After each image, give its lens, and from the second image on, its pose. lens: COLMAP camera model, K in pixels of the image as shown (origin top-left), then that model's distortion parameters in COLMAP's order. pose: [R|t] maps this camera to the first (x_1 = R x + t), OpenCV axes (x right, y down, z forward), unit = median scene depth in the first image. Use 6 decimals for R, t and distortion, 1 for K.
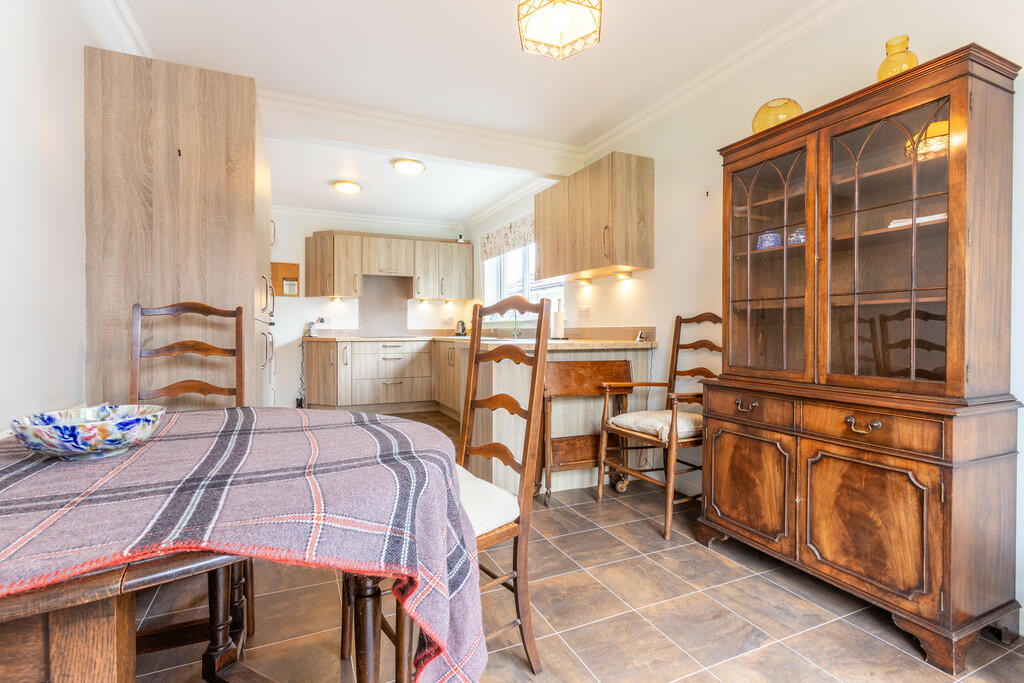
lens RADIAL K [[480.3, 0, 512.0], [0, 480.3, 341.5], [0, 0, 1]] dist [0.000829, 0.000106]
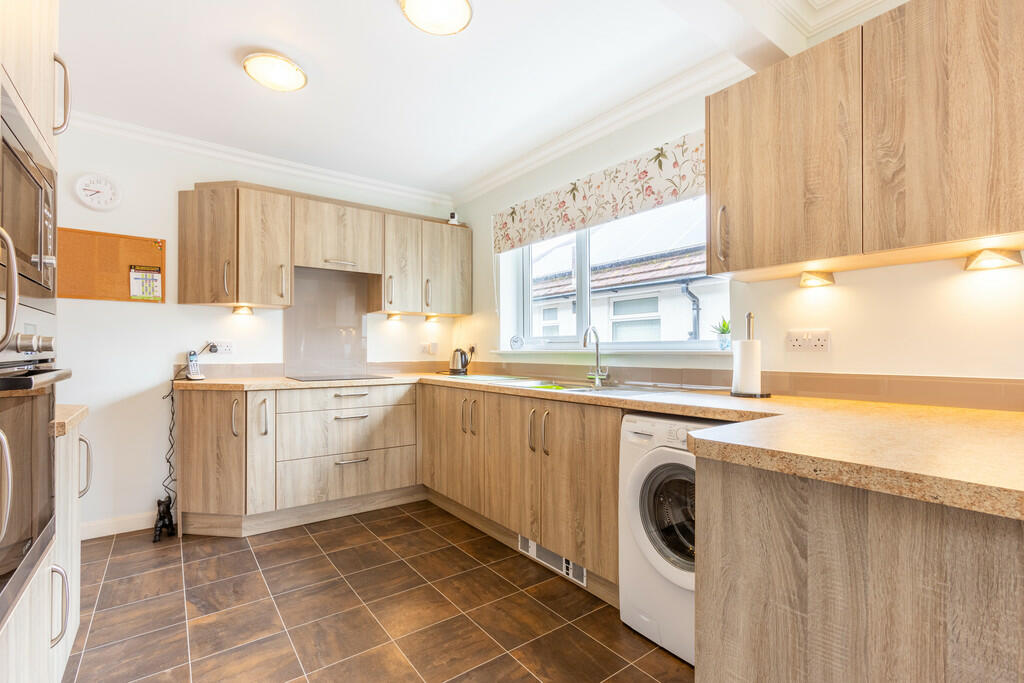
lens RADIAL K [[472.8, 0, 506.6], [0, 472.8, 358.0], [0, 0, 1]] dist [-0.001492, 0.000459]
pose [[0.981388, -0.000059, 0.192037, -0.174174], [0.001077, 0.999986, -0.005194, -0.030062], [-0.192034, 0.005304, 0.981374, 0.417192]]
